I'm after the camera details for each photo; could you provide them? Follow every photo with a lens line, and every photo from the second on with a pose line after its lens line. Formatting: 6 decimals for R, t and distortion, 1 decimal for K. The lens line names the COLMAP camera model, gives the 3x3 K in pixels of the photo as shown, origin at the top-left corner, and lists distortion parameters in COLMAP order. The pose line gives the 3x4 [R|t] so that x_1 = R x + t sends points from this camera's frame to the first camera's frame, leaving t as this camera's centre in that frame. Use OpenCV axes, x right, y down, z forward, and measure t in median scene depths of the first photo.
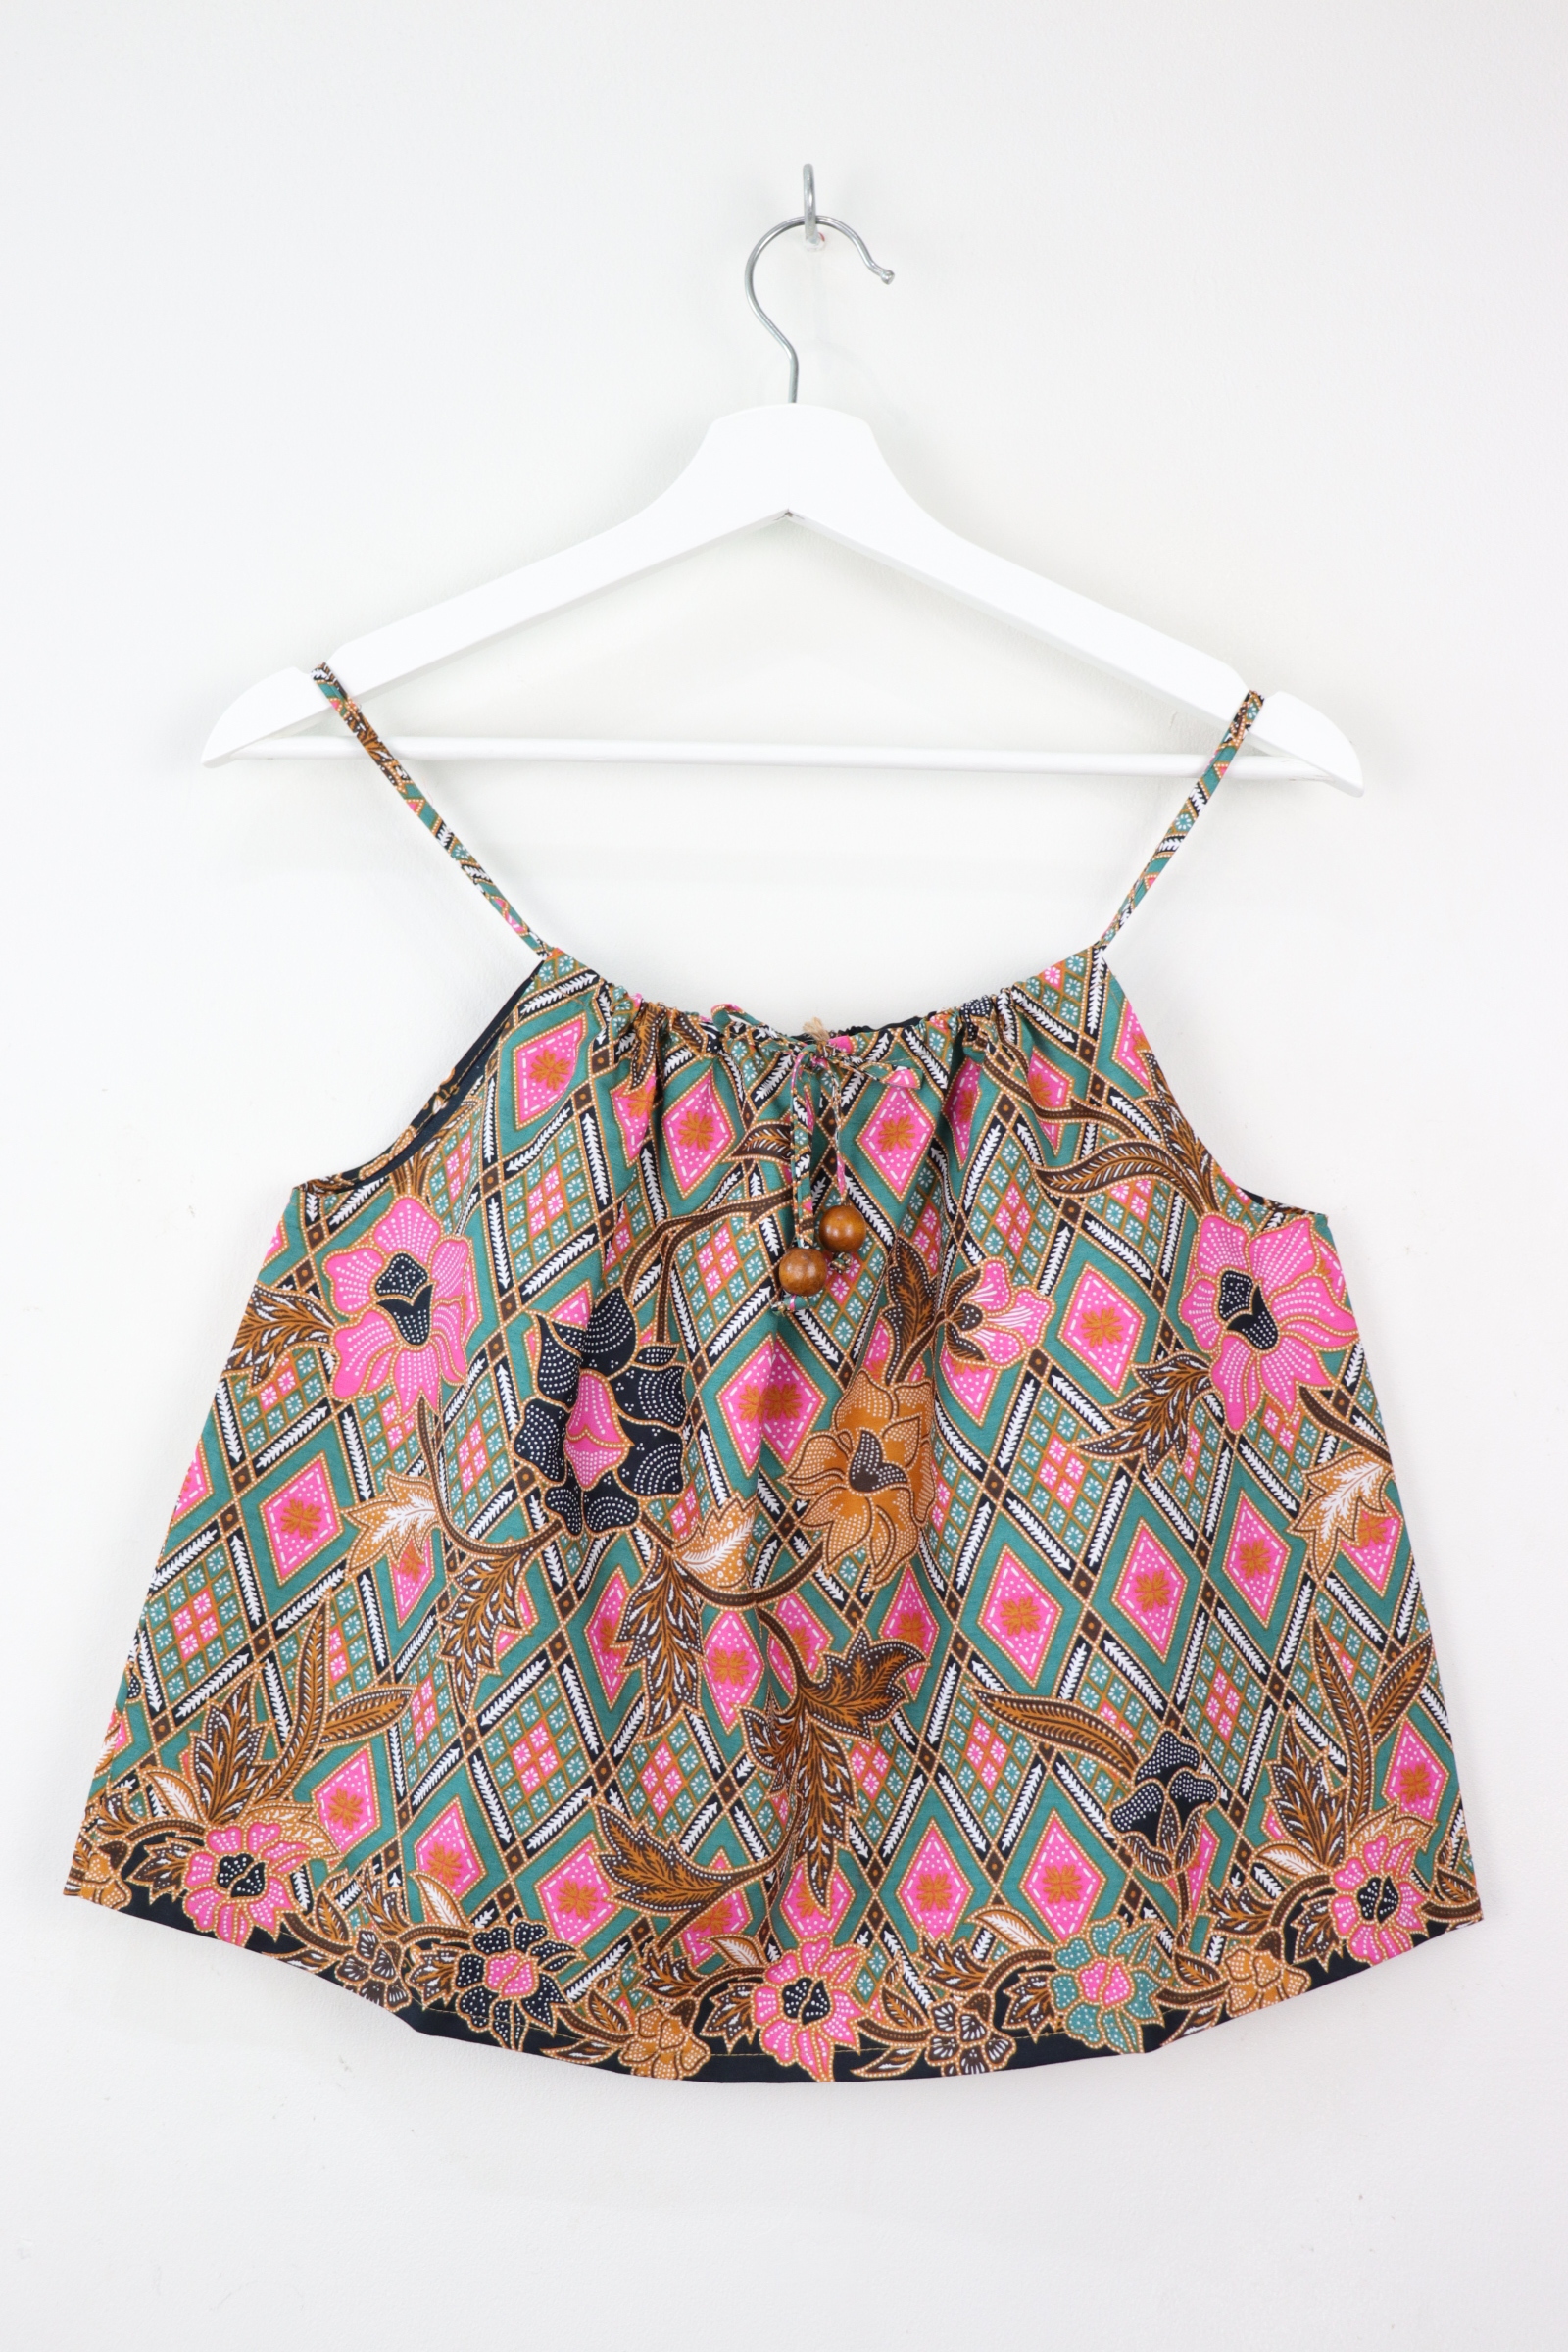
lens RADIAL K [[2312.7, 0, 784.0], [0, 2312.7, 1176.0], [0, 0, 1]] dist [-0.135055, 0.179849]
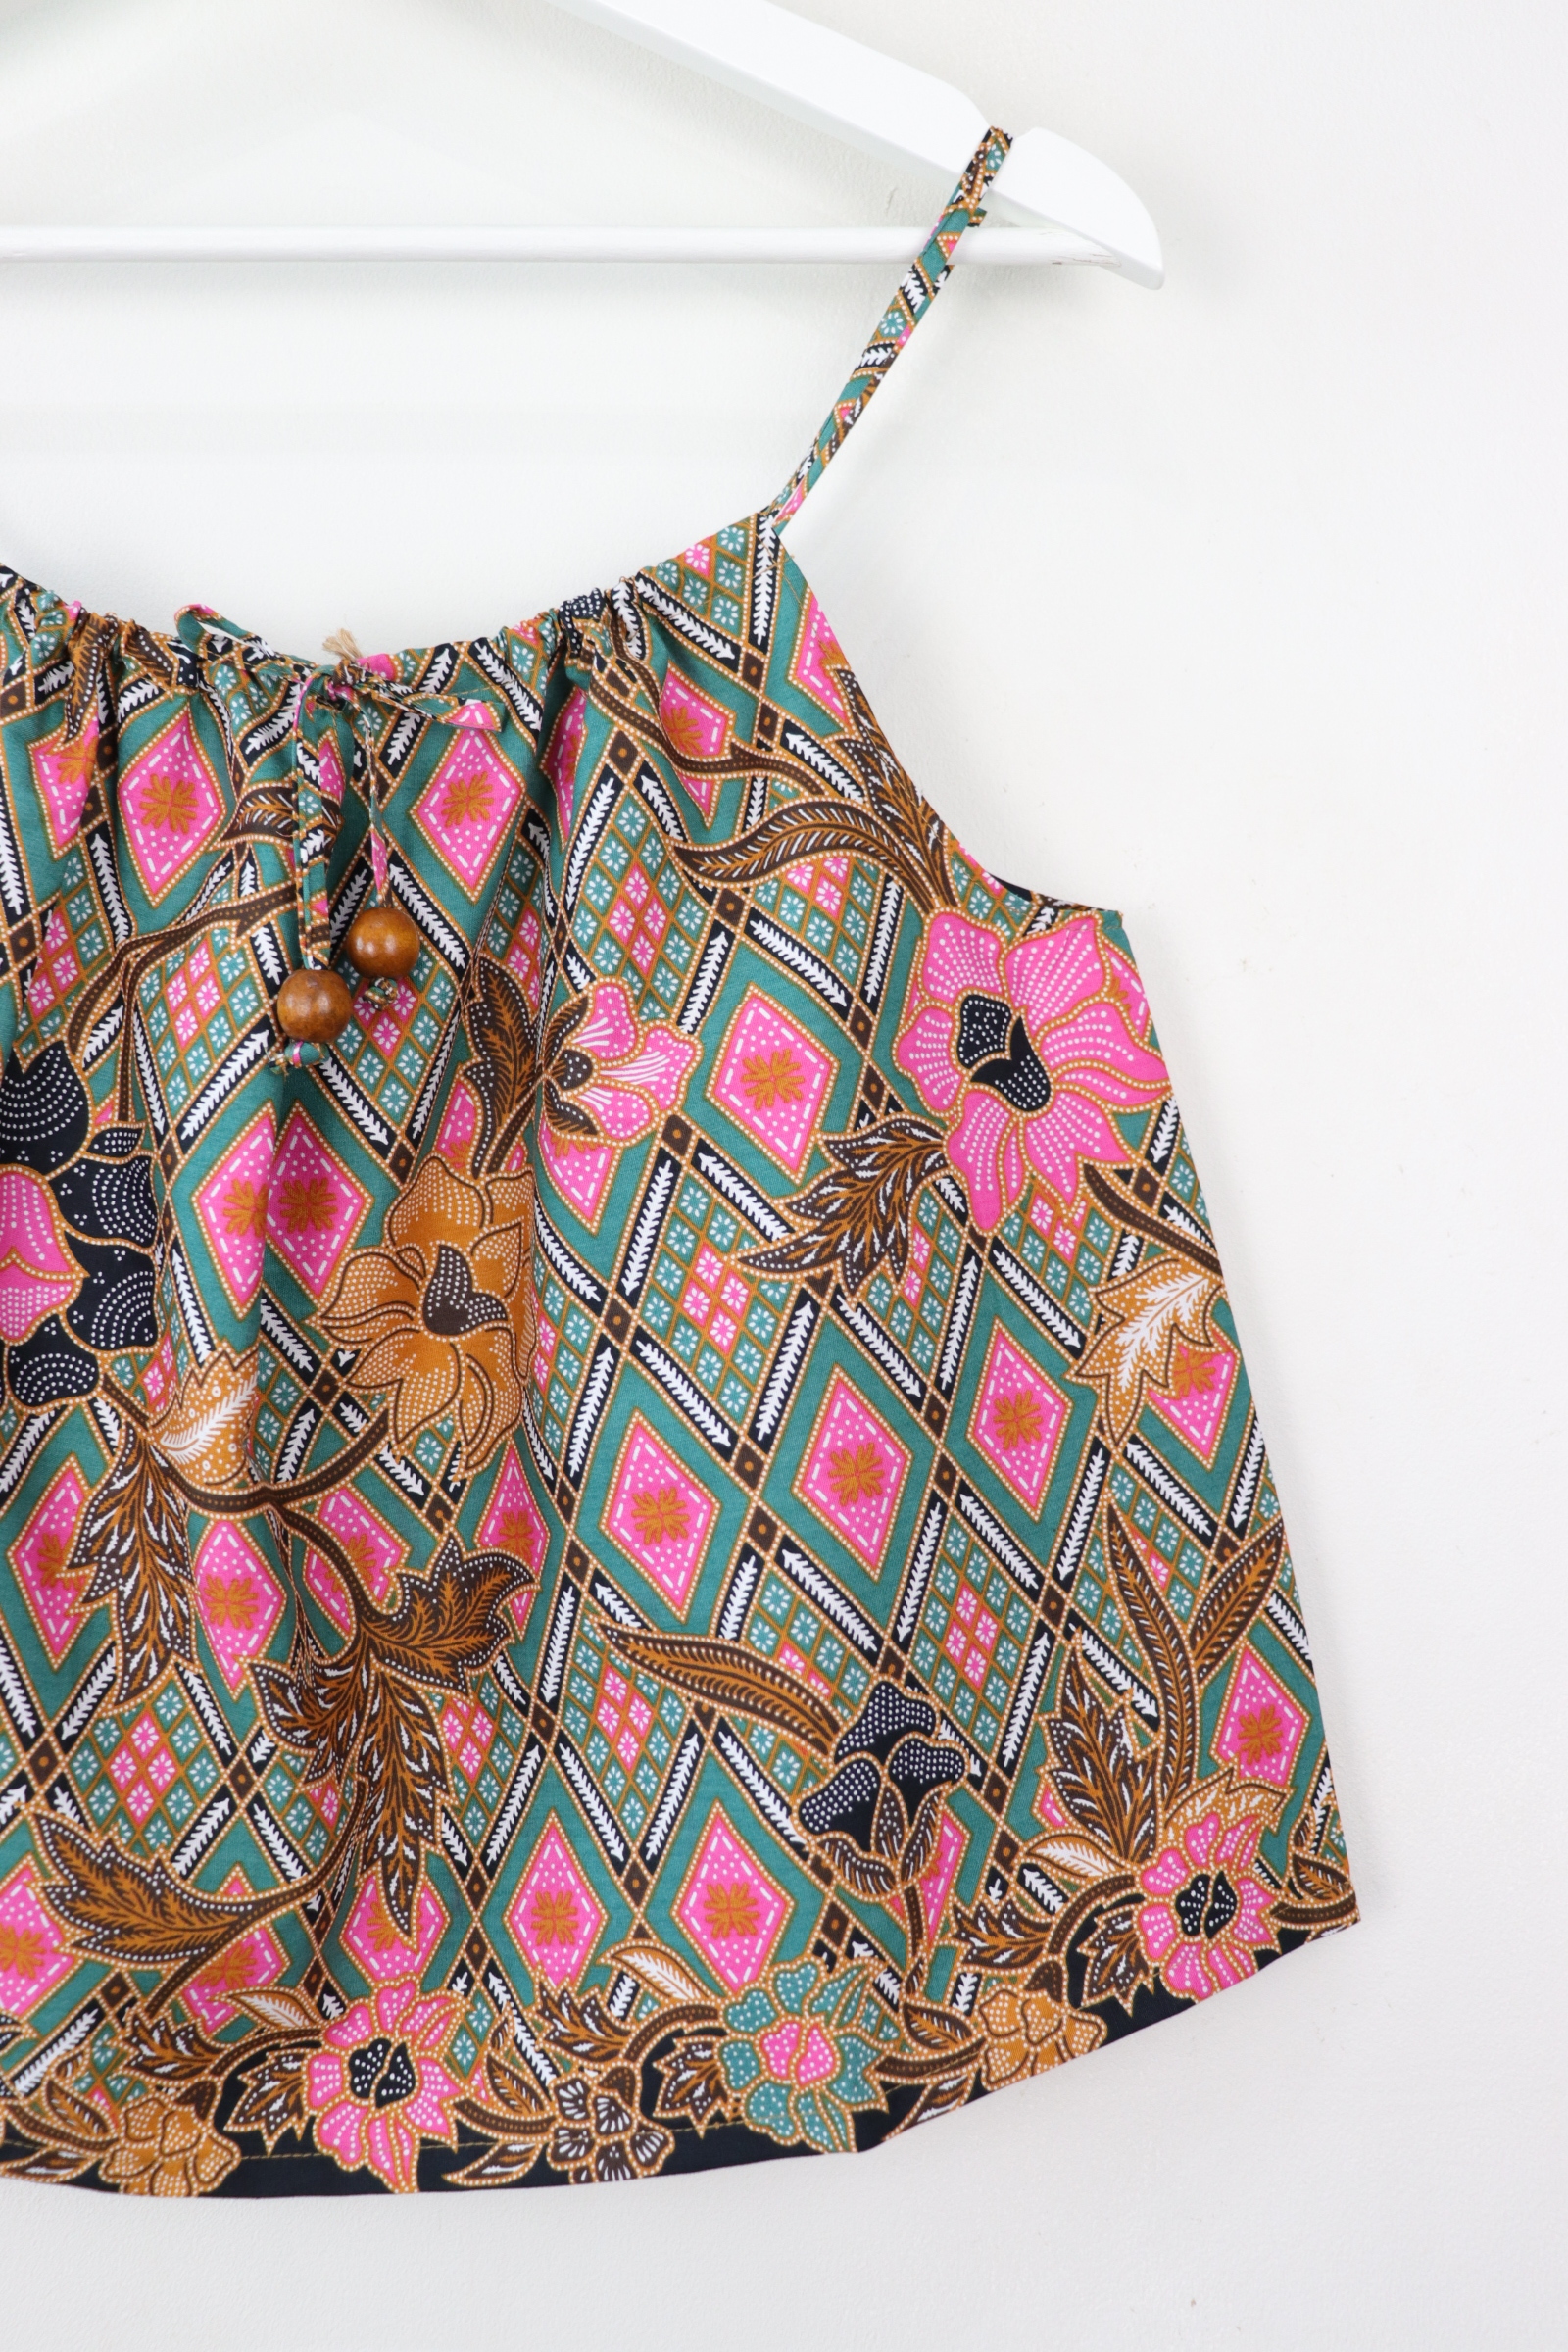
lens RADIAL K [[2312.7, 0, 784.0], [0, 2312.7, 1176.0], [0, 0, 1]] dist [-0.135055, 0.179849]
pose [[0.998979, -0.027241, 0.036038, 0.114800], [0.024526, 0.996974, 0.073760, 0.043847], [-0.037938, -0.072801, 0.996625, 0.332935]]
